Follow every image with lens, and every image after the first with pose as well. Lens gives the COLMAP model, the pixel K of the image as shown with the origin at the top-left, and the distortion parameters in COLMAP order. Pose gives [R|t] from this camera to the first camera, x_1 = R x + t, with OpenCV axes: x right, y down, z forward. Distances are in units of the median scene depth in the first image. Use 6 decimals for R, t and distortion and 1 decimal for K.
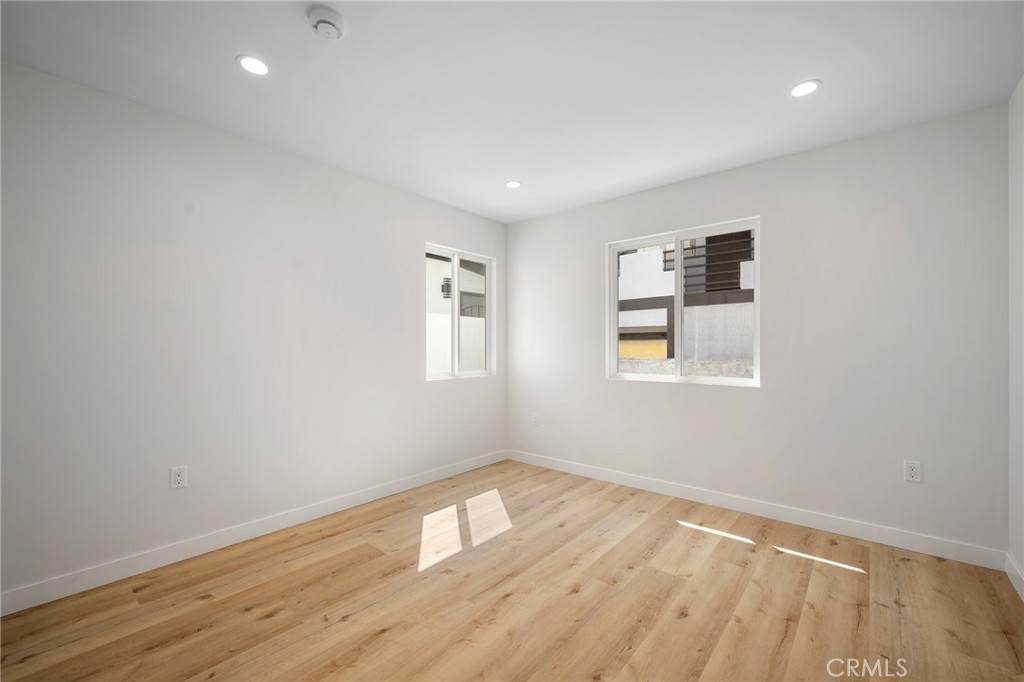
lens RADIAL K [[428.9, 0, 517.5], [0, 428.9, 341.4], [0, 0, 1]] dist [-0.002306, 0.000802]
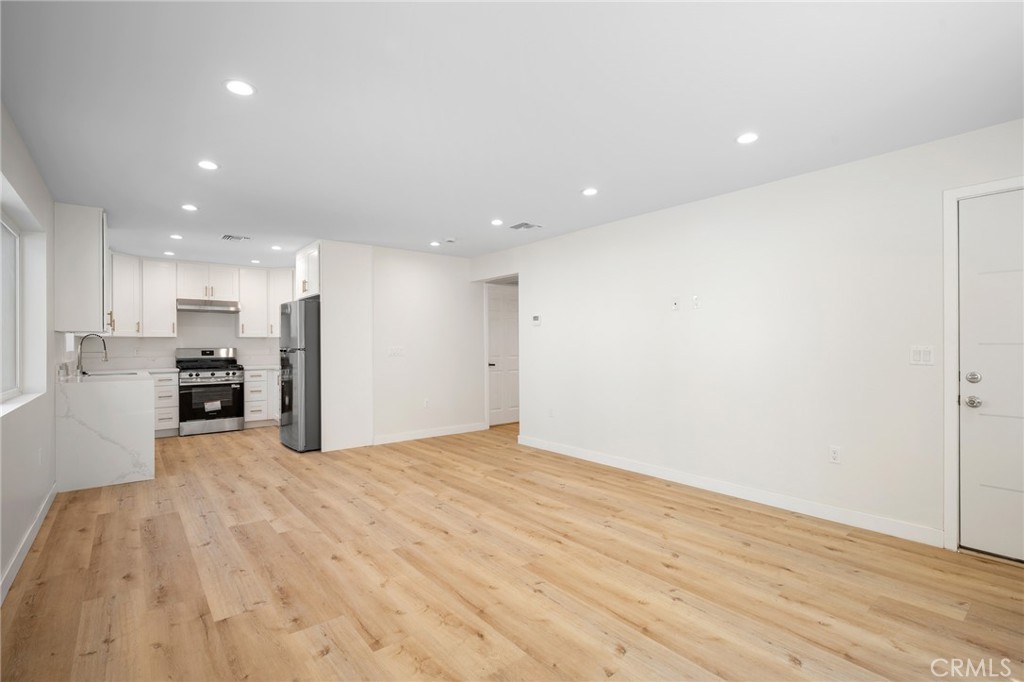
lens RADIAL K [[480.0, 0, 510.9], [0, 480.0, 343.5], [0, 0, 1]] dist [0.002741, -0.000823]
pose [[-0.199323, 0.009807, -0.979885, 1.416276], [0.025691, 0.999658, 0.004779, -0.006759], [0.979597, -0.024222, -0.199507, 1.965457]]
